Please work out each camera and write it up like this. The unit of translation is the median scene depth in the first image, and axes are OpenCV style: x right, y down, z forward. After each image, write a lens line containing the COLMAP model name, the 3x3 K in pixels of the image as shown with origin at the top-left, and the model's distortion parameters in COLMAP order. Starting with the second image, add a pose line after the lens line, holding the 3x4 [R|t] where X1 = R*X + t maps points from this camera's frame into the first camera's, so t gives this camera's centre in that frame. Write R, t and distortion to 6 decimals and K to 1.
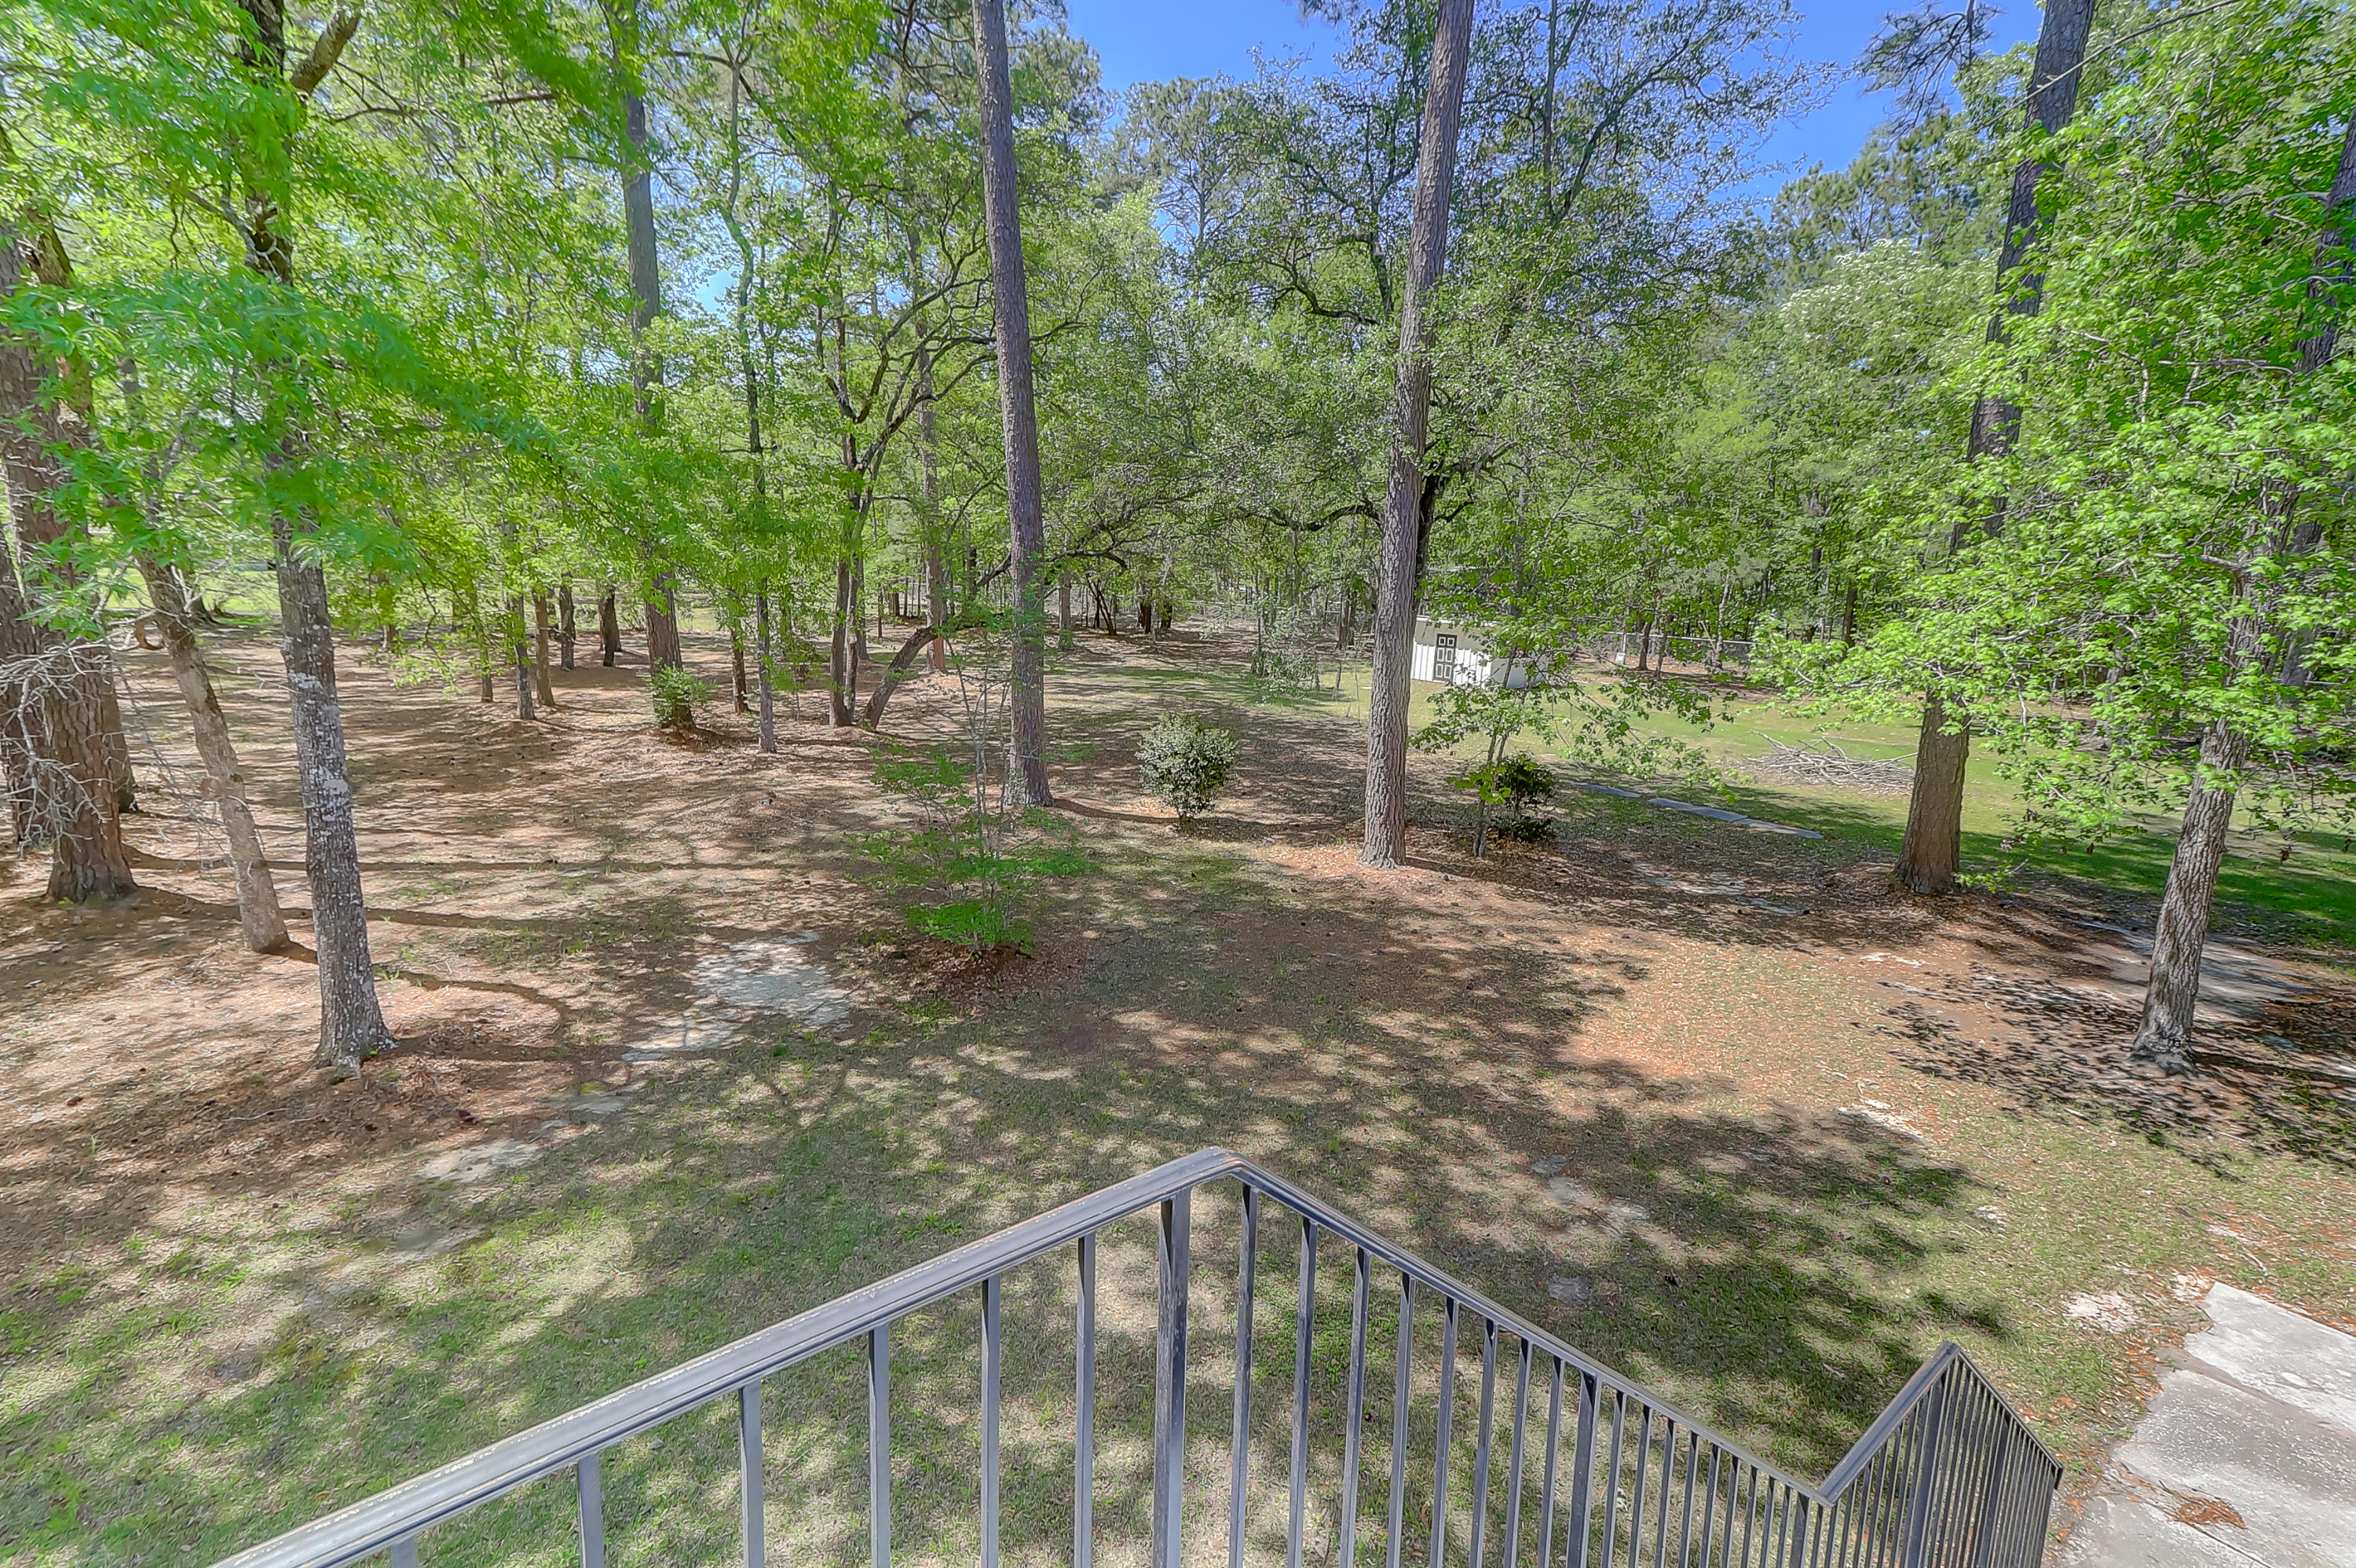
lens RADIAL K [[1052.3, 0, 1174.2], [0, 1052.3, 770.7], [0, 0, 1]] dist [0.045569, -0.000063]
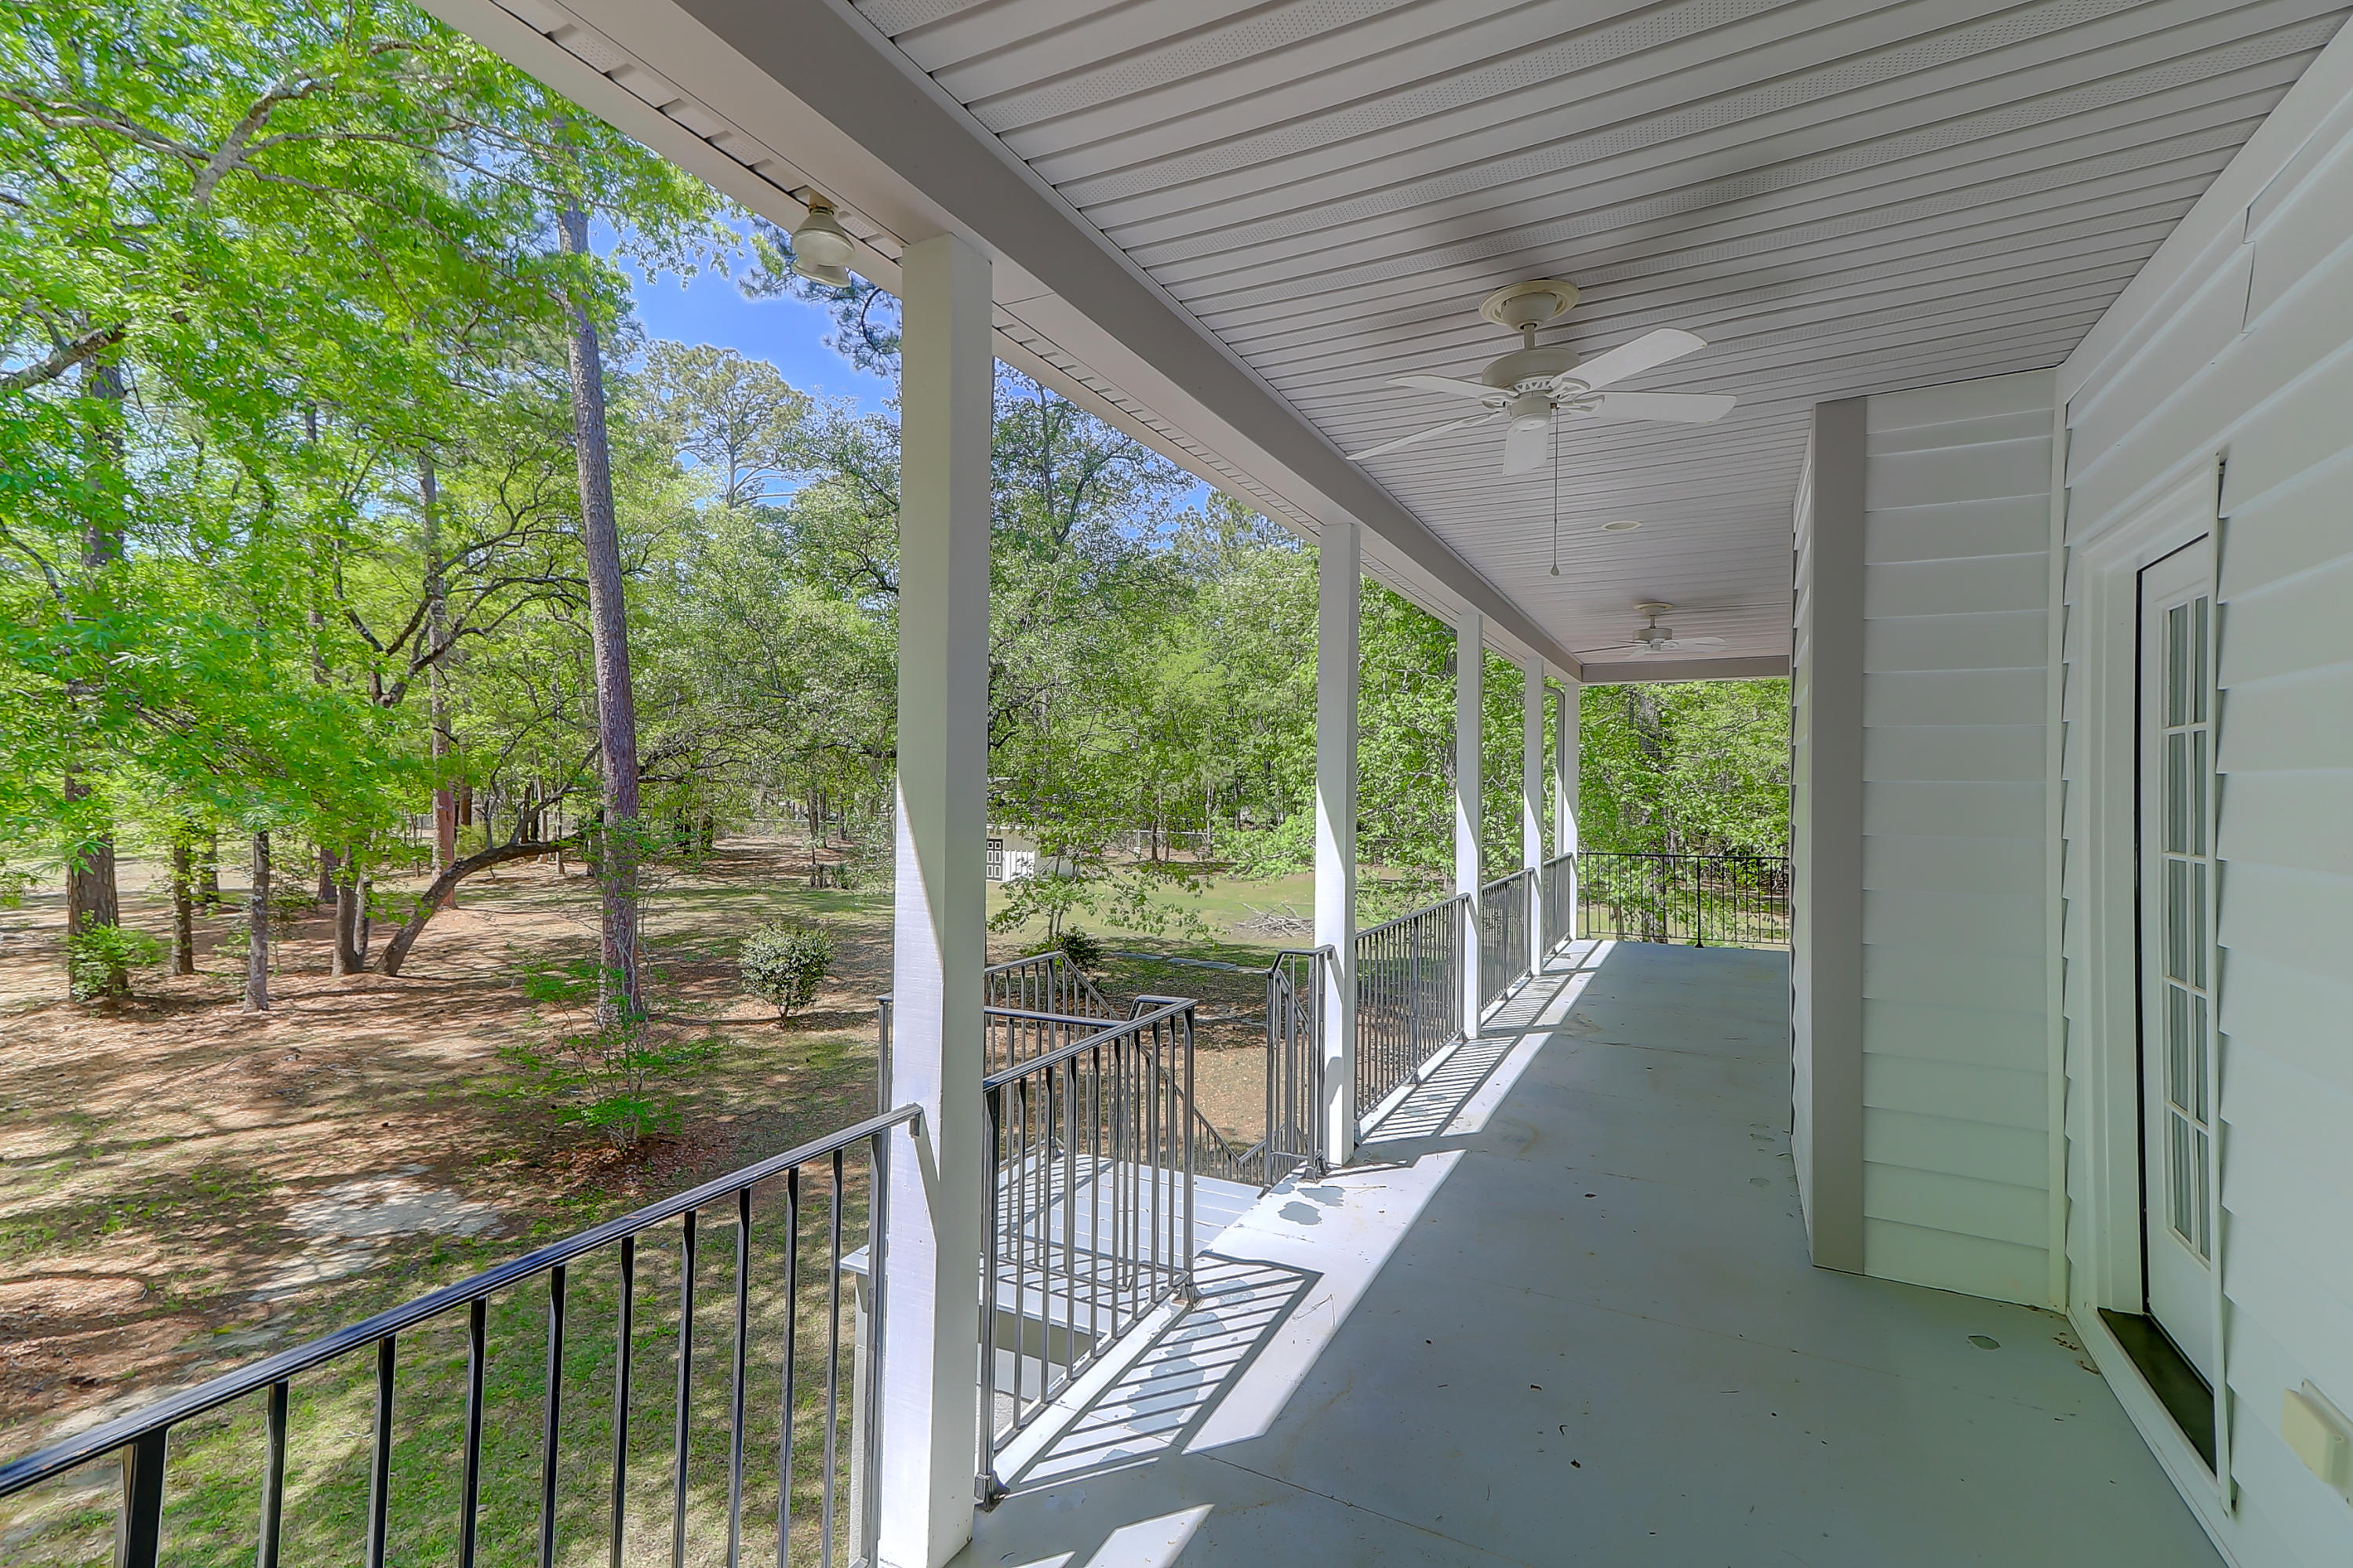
lens RADIAL K [[1099.0, 0, 1209.6], [0, 1099.0, 771.3], [0, 0, 1]] dist [0.031618, 0.000060]
pose [[0.893616, -0.024079, 0.448186, -0.111284], [0.109242, 0.980200, -0.165151, 0.035814], [-0.435335, 0.196542, 0.878553, -0.264687]]
